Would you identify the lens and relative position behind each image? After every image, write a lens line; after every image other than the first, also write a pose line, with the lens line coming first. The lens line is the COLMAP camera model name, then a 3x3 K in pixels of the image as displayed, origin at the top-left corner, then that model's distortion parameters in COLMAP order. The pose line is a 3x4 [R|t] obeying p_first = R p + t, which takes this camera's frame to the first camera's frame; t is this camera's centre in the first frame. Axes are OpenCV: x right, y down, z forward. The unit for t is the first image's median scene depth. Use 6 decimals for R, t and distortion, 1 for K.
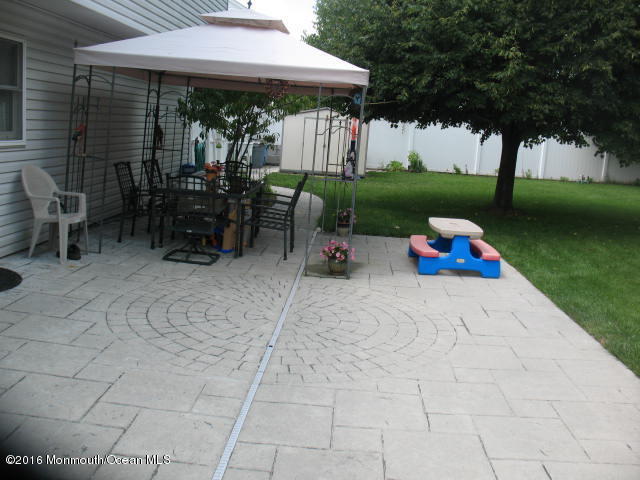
lens RADIAL K [[660.1, 0, 320.0], [0, 660.1, 240.0], [0, 0, 1]] dist [-0.187211, 0.194827]
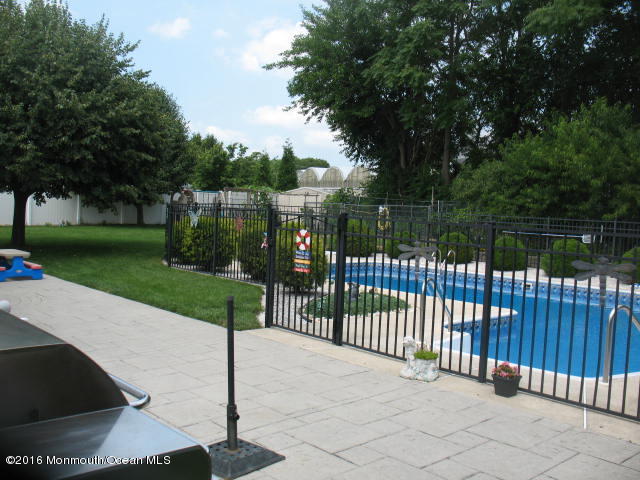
lens RADIAL K [[660.1, 0, 320.0], [0, 660.1, 240.0], [0, 0, 1]] dist [-0.187211, 0.194827]
pose [[0.702543, -0.086481, 0.706367, -0.291645], [0.137762, 0.990340, -0.015768, 0.059293], [-0.698180, 0.108388, 0.707670, -0.533433]]
